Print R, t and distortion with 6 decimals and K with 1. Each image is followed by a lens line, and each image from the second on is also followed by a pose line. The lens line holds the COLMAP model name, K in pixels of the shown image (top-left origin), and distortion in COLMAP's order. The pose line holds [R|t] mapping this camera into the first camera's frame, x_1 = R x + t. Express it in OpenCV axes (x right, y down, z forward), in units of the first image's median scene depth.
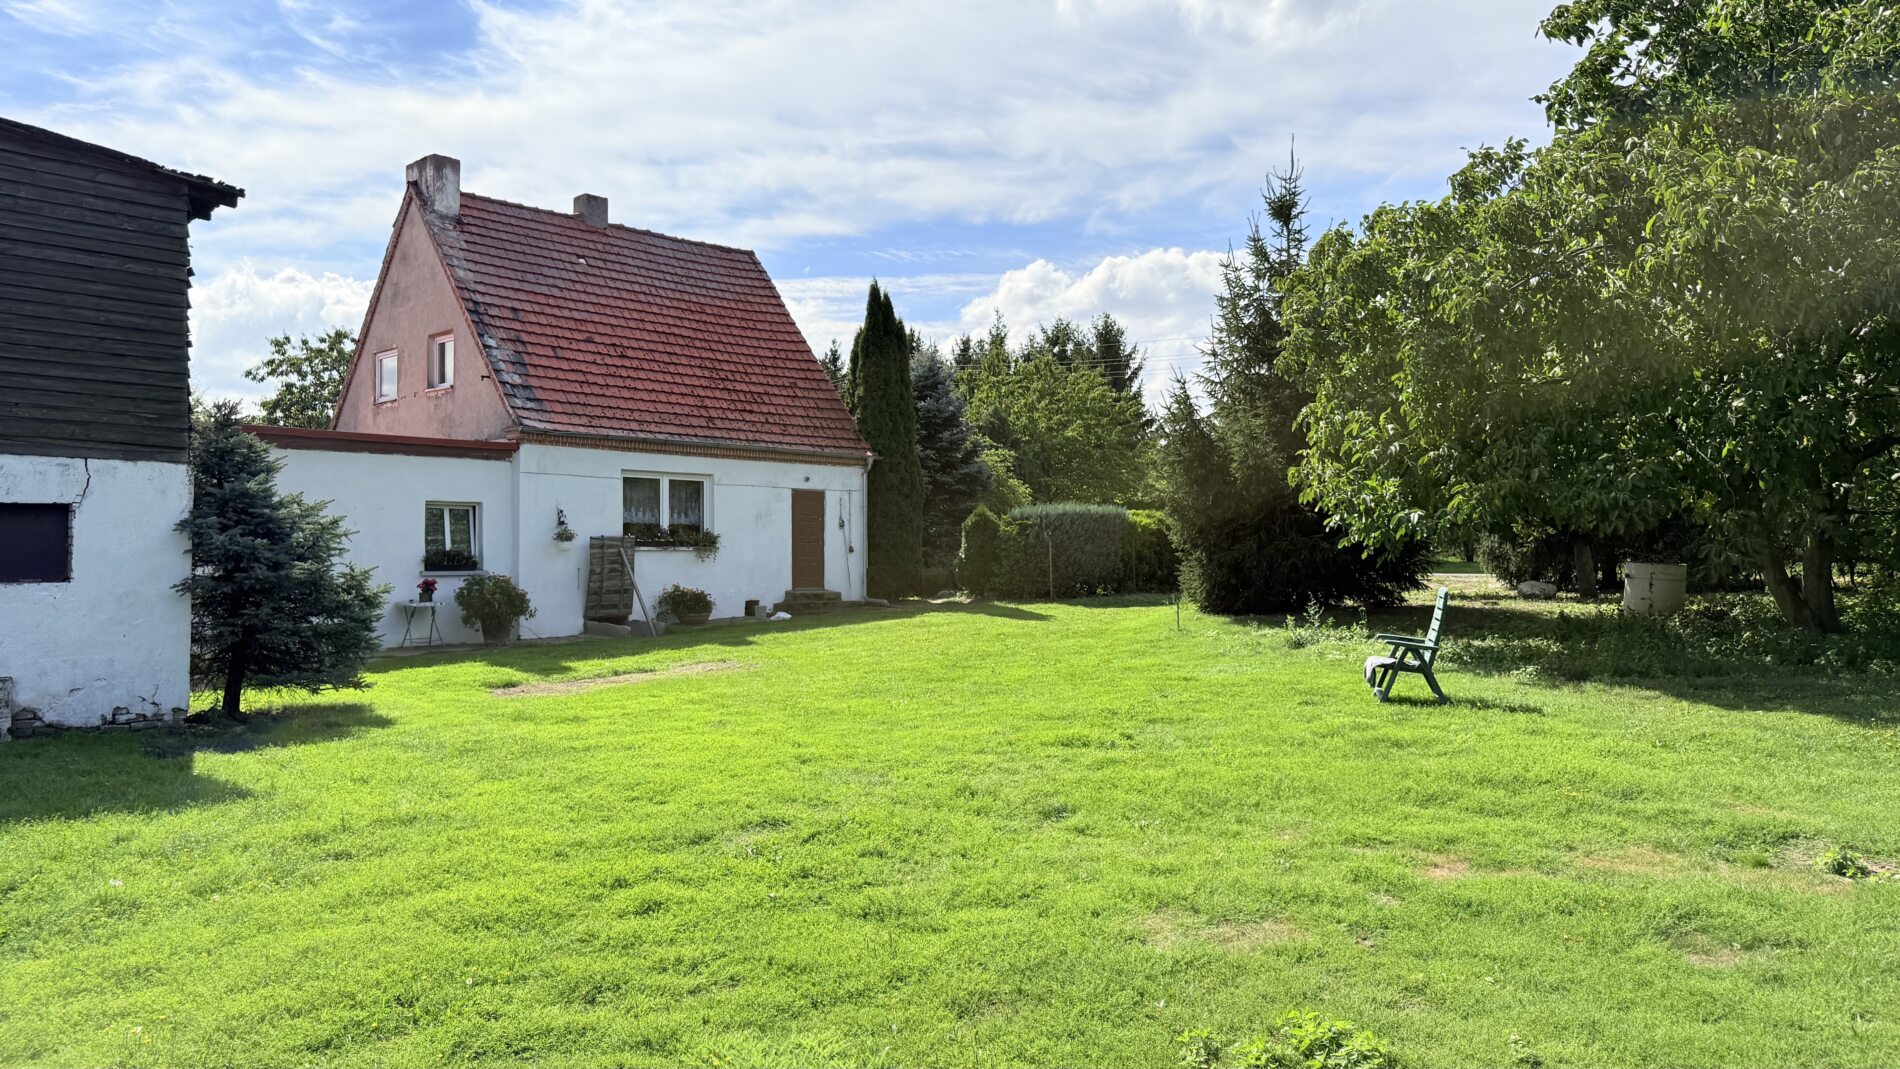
lens RADIAL K [[1386.3, 0, 947.9], [0, 1386.3, 526.3], [0, 0, 1]] dist [0.035761, -0.012752]
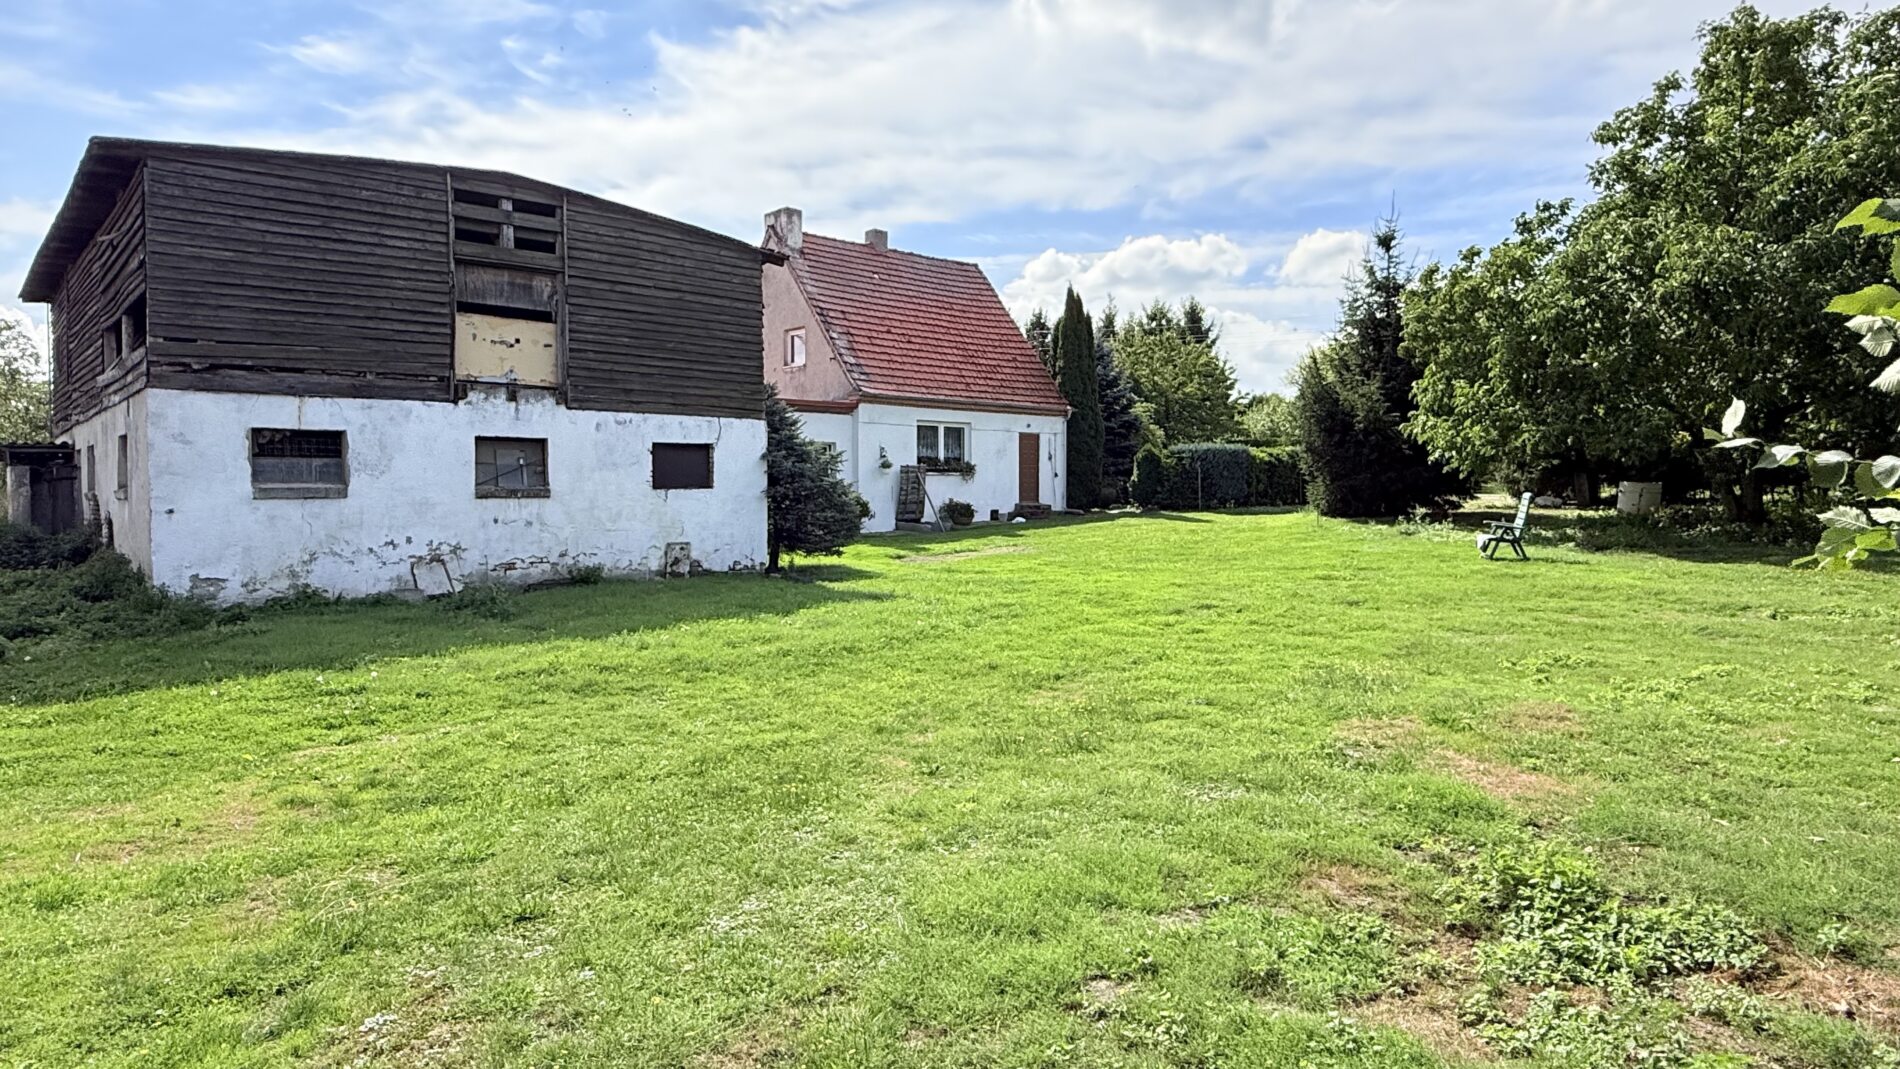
lens RADIAL K [[1128.4, 0, 947.6], [0, 1128.4, 545.2], [0, 0, 1]] dist [0.007982, -0.001331]
pose [[0.998185, 0.004715, -0.060039, -0.119139], [-0.000254, 0.997251, 0.074096, 0.002627], [0.060223, -0.073946, 0.995442, -0.185544]]
